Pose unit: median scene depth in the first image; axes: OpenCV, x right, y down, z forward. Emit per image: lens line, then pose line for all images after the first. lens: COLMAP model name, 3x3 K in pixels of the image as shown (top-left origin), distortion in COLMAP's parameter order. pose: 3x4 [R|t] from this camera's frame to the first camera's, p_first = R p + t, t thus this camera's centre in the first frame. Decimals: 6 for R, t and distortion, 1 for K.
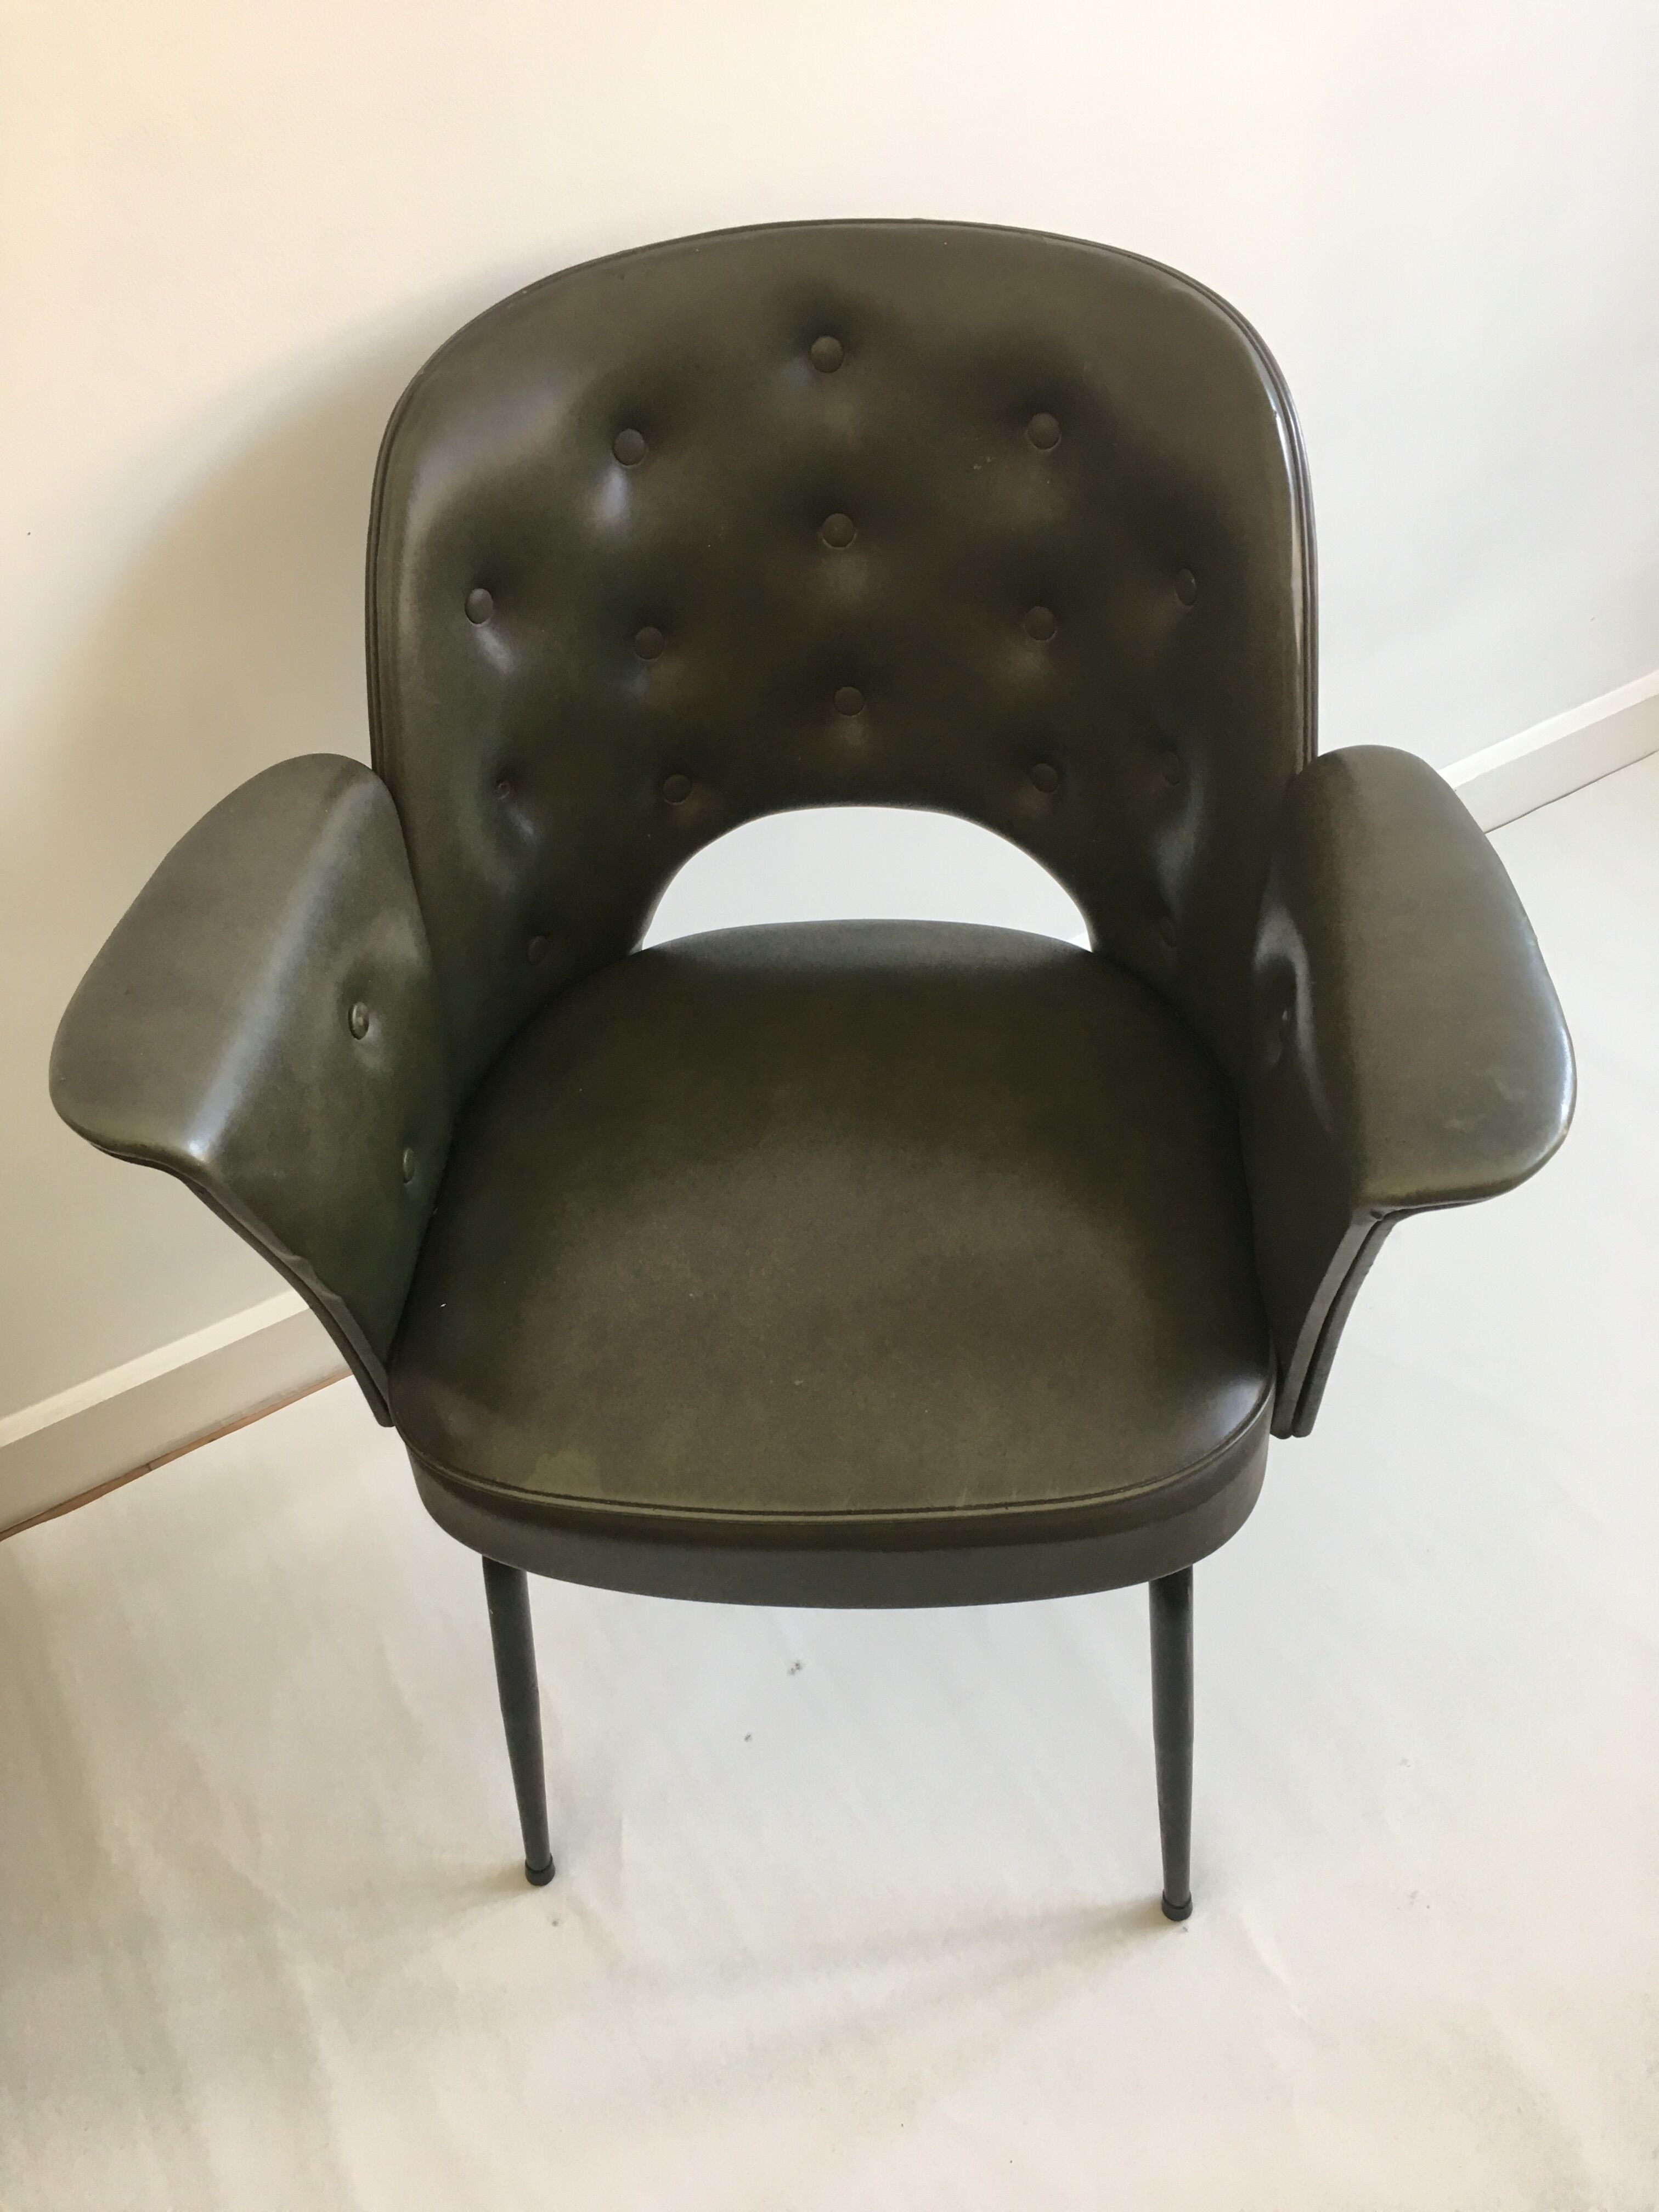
lens RADIAL K [[1856.7, 0, 822.9], [0, 1856.7, 1102.7], [0, 0, 1]] dist [0.052228, -0.015786]
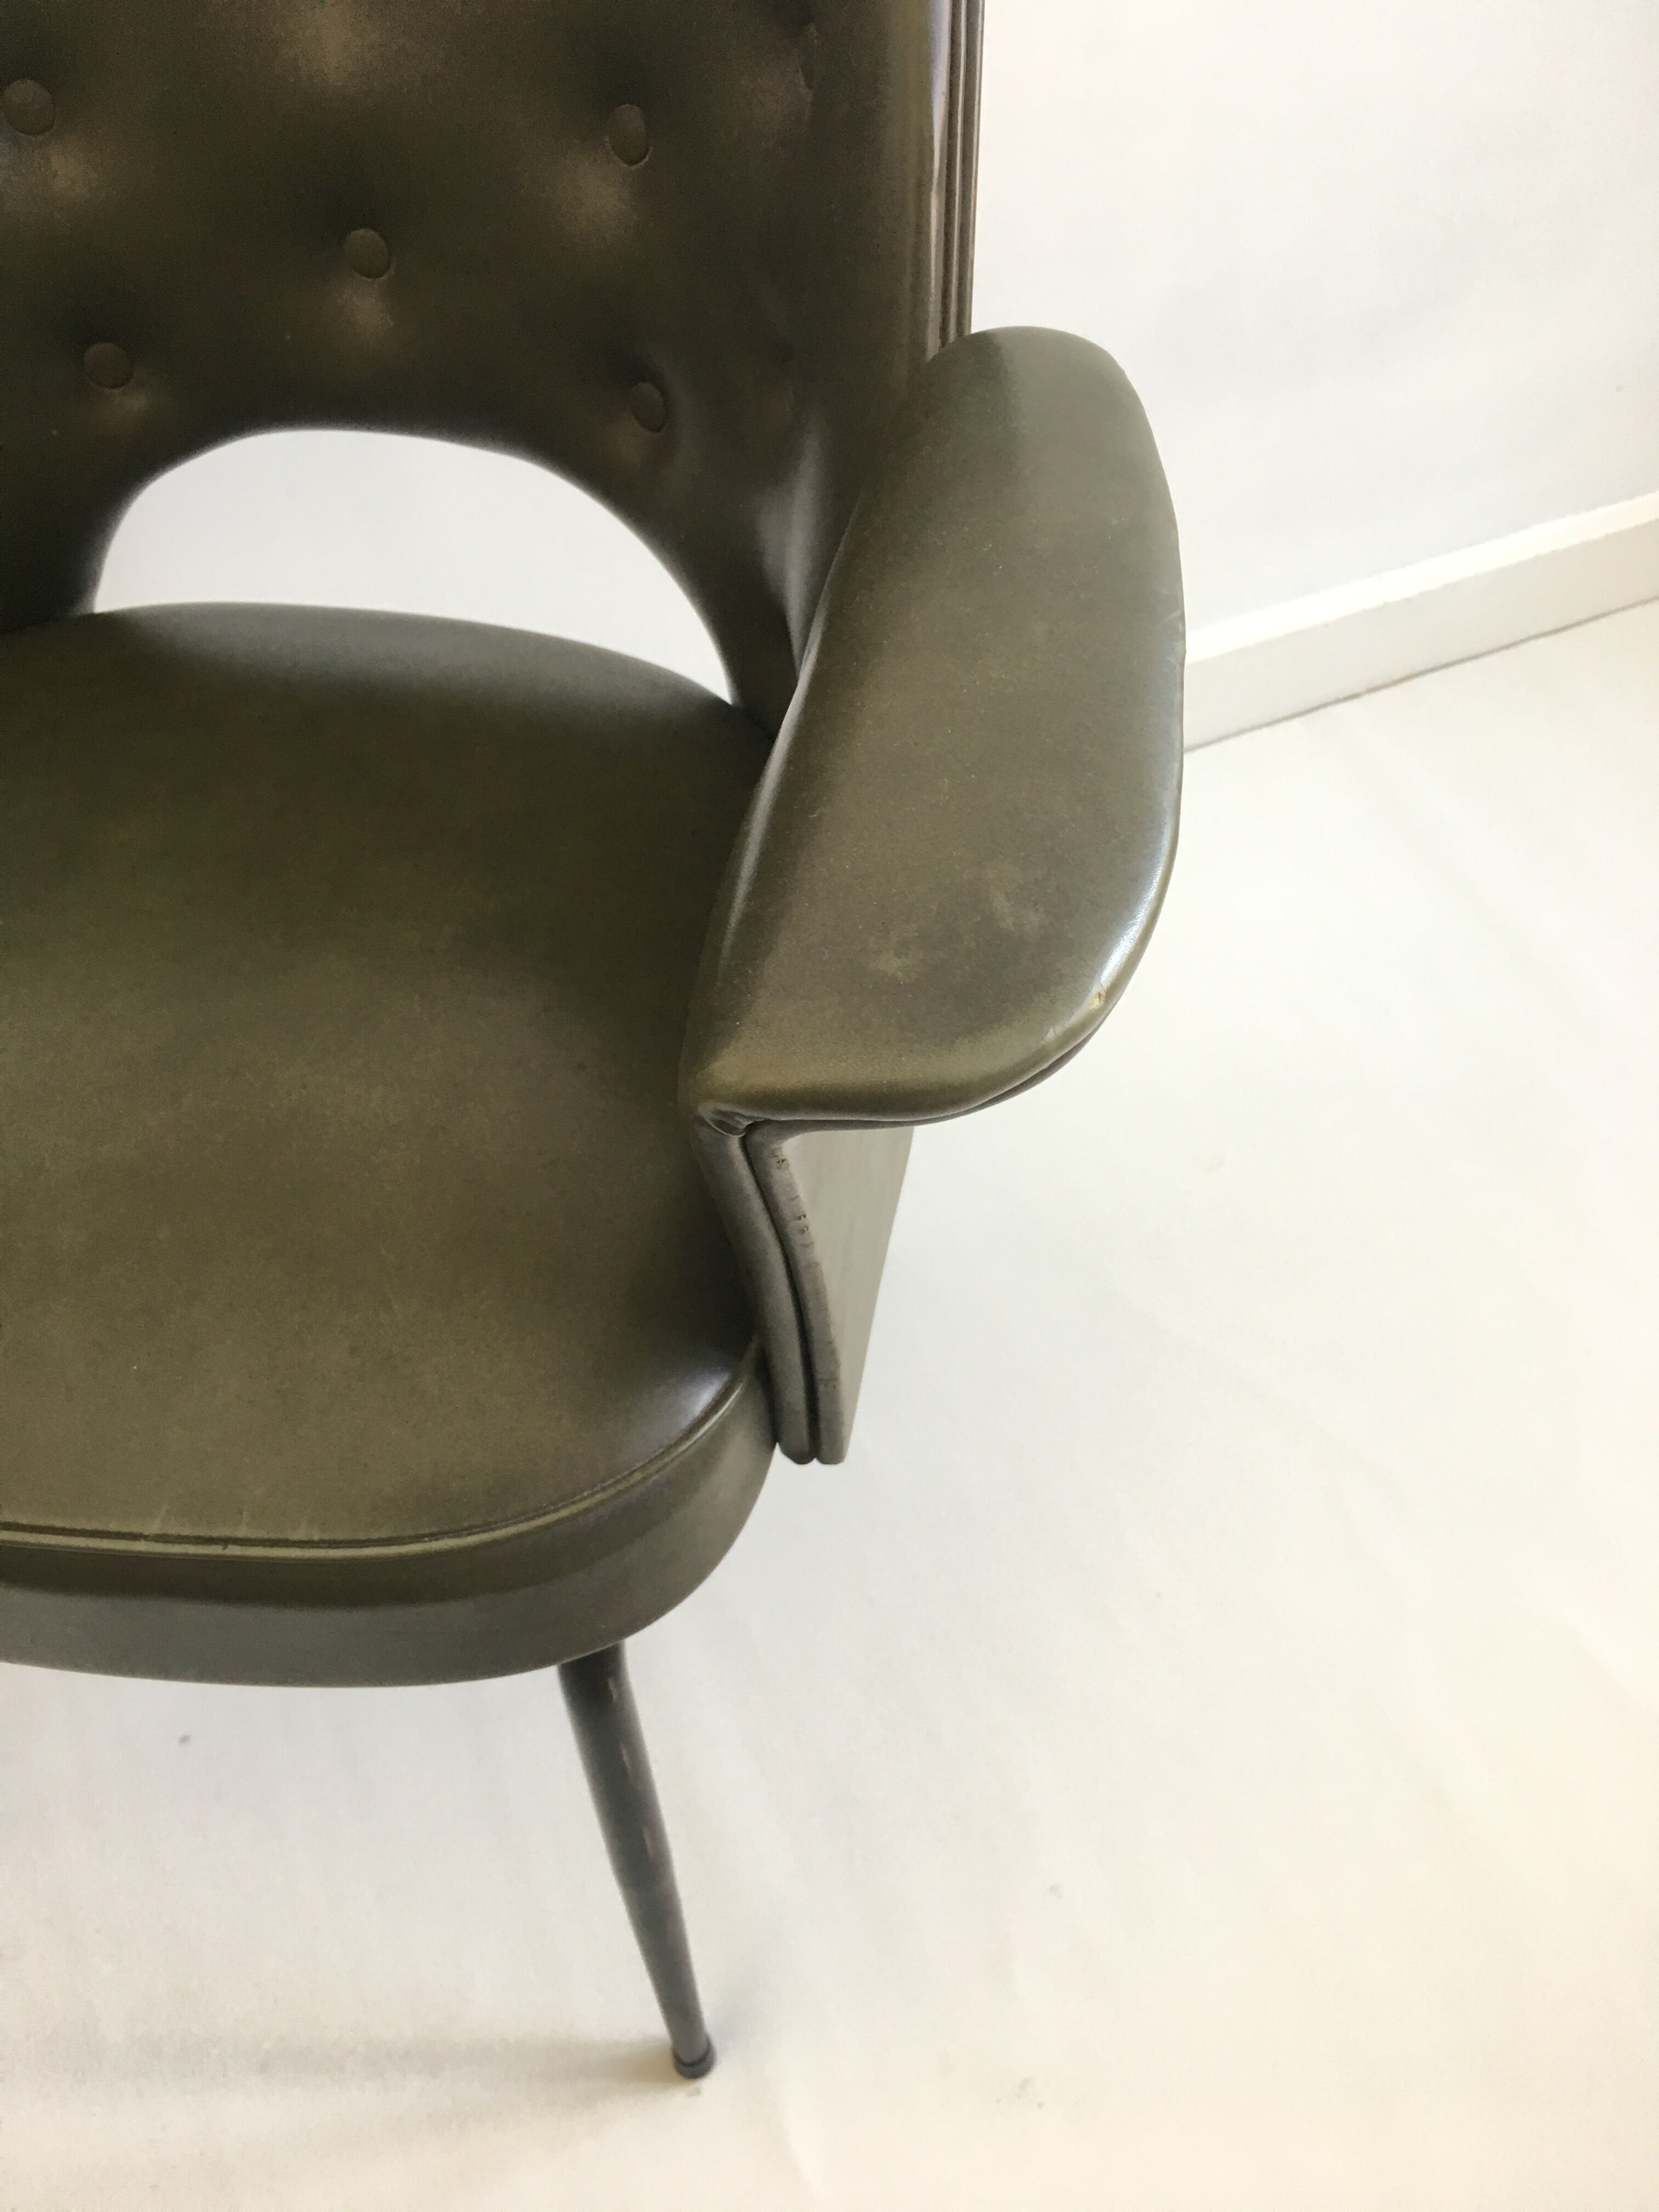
lens RADIAL K [[1856.7, 0, 836.1], [0, 1856.7, 1108.7], [0, 0, 1]] dist [0.052228, -0.015786]
pose [[0.992871, 0.117220, -0.021598, 0.243156], [-0.115168, 0.990153, 0.079582, 0.008411], [0.030714, -0.076528, 0.996594, 0.356699]]
